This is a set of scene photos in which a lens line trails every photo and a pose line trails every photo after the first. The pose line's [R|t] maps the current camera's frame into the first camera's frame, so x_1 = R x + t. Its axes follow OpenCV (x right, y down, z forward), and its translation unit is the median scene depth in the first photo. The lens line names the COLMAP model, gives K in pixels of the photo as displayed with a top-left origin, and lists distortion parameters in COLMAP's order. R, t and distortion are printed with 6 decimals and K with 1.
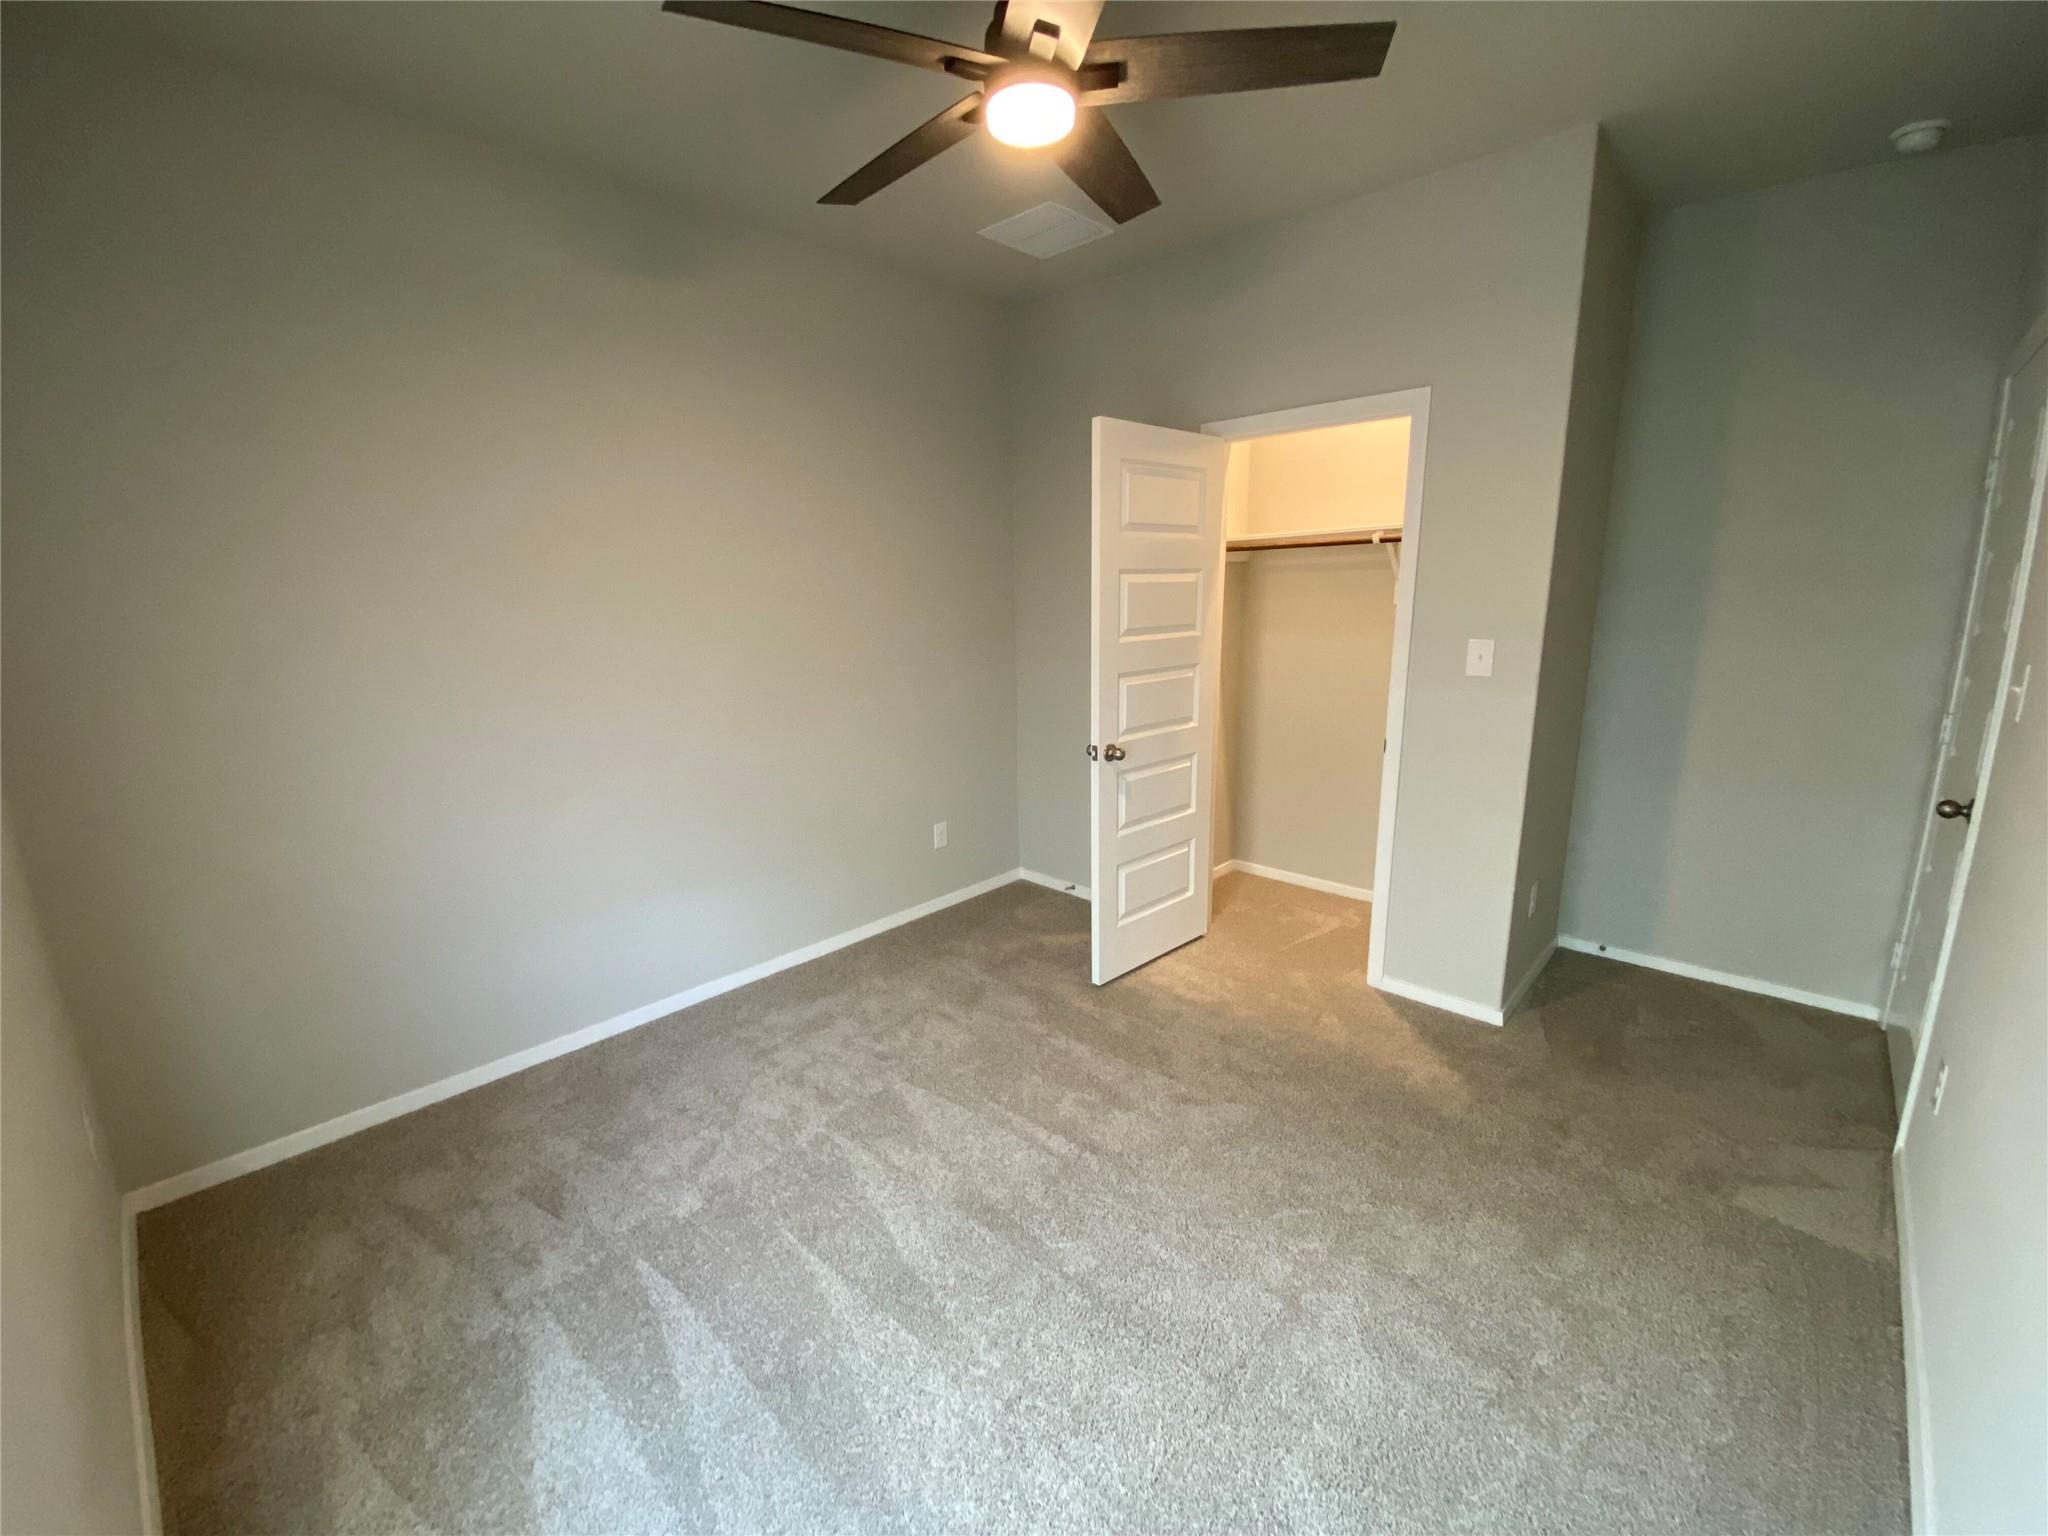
lens RADIAL K [[836.5, 0, 1030.2], [0, 836.5, 766.6], [0, 0, 1]] dist [-0.023462, -0.001305]
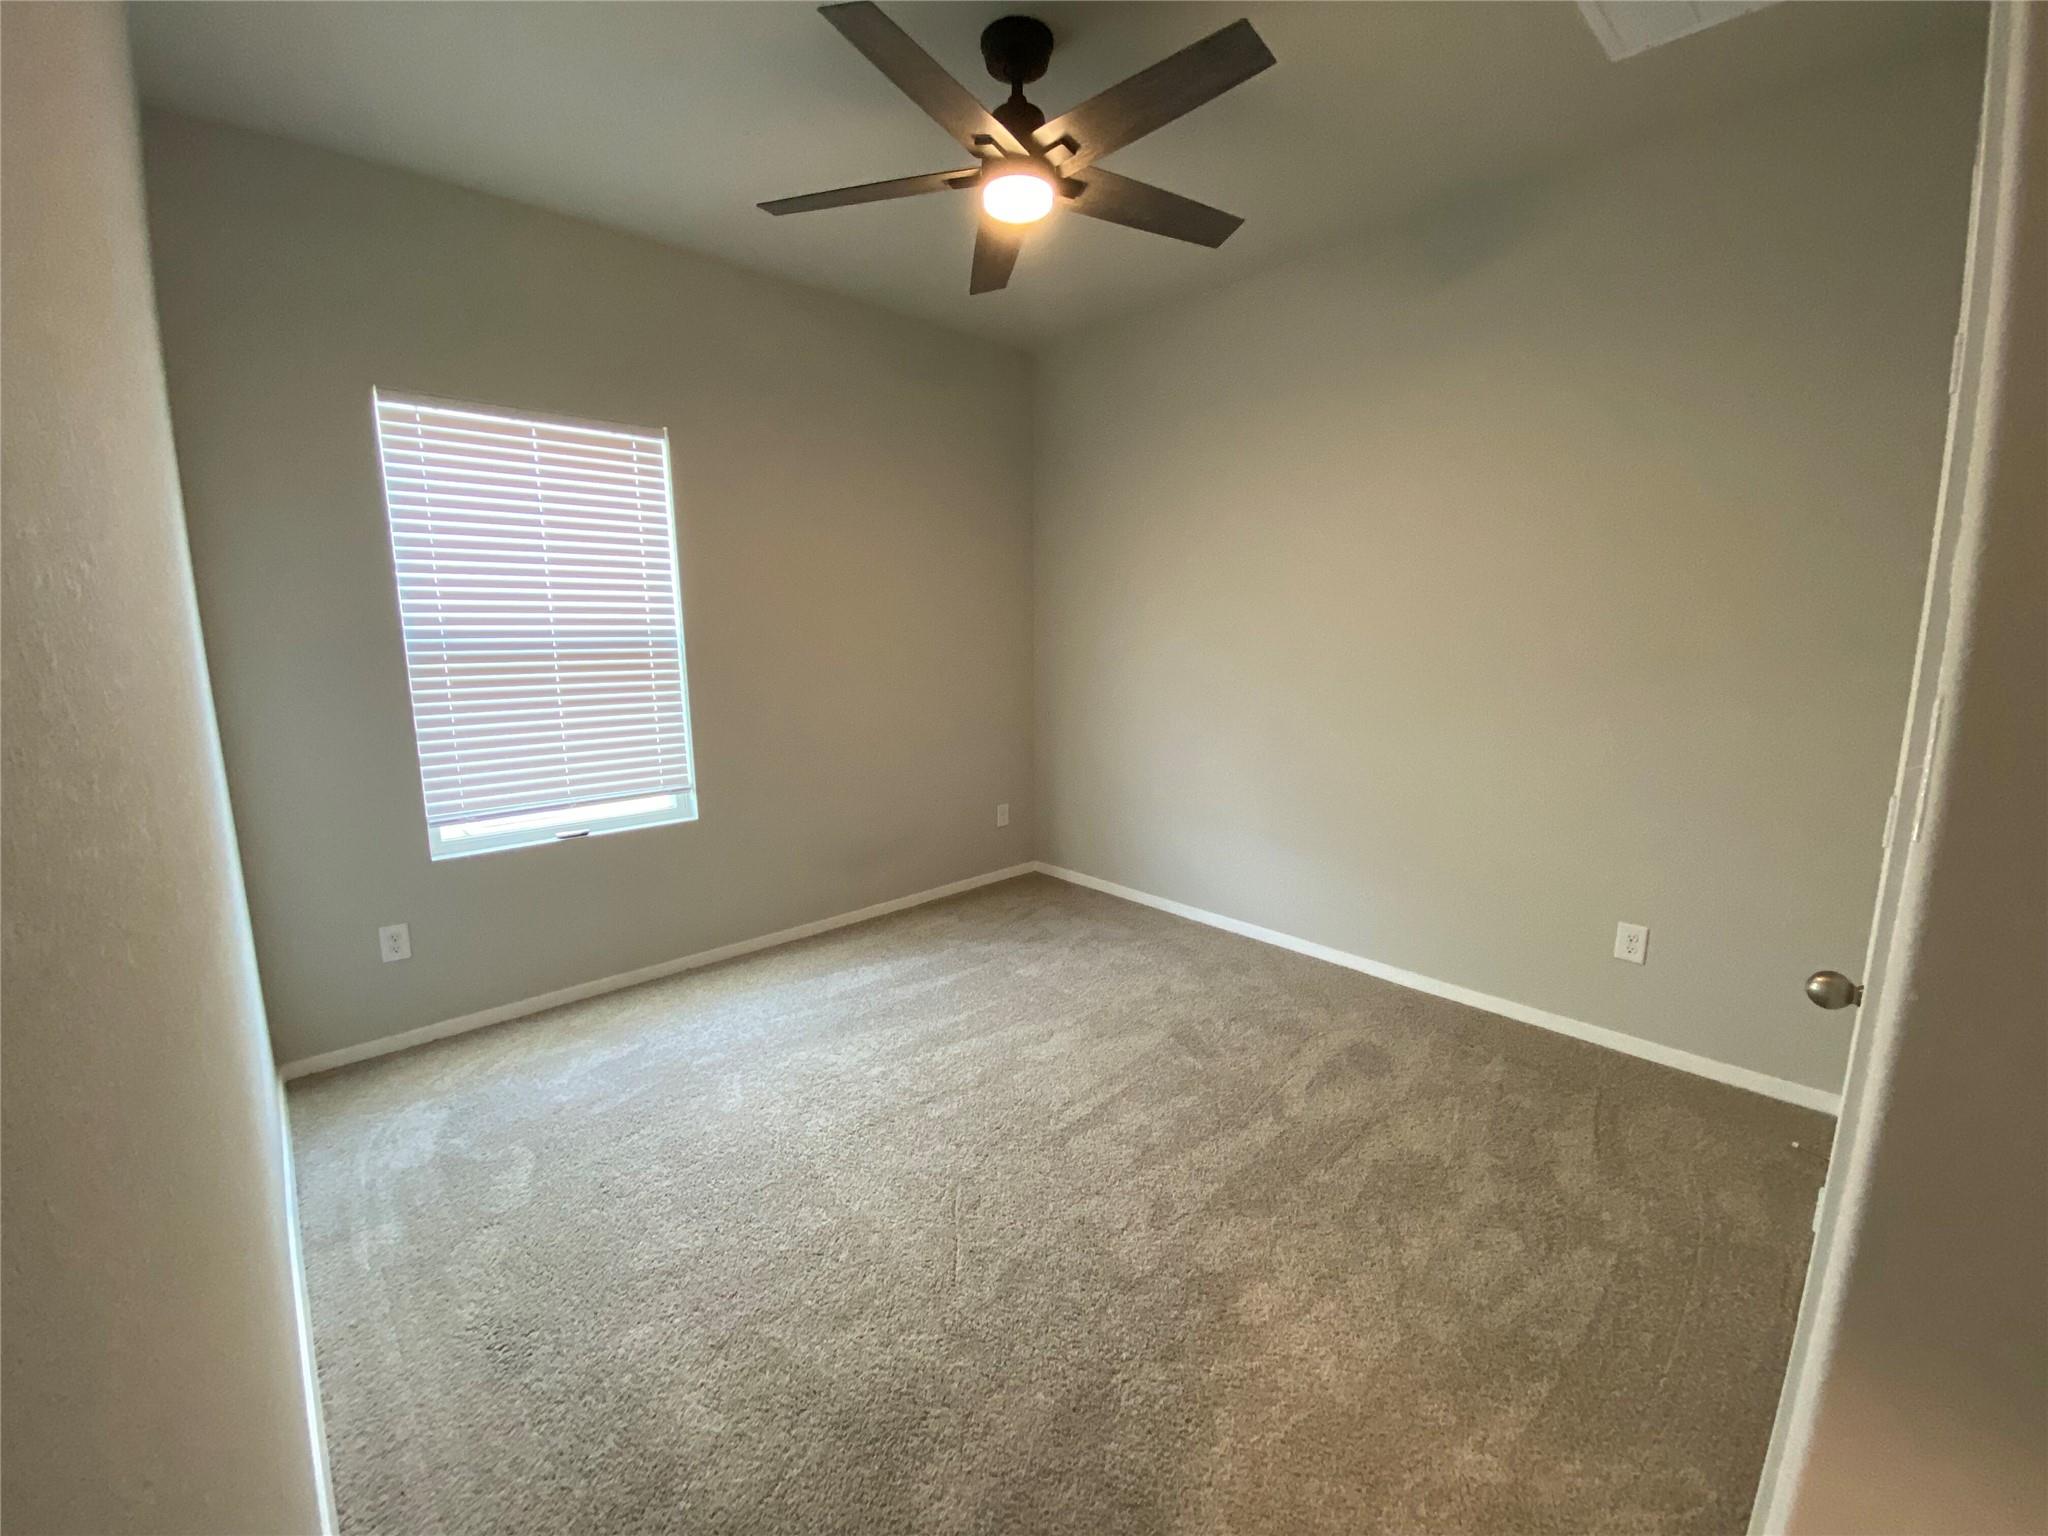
lens RADIAL K [[836.5, 0, 1030.8], [0, 836.5, 761.5], [0, 0, 1]] dist [-0.023462, -0.001305]
pose [[-0.101318, 0.174011, -0.979518, 1.010766], [-0.190372, 0.962998, 0.190768, -0.167684], [0.976470, 0.205801, -0.064442, 0.926315]]
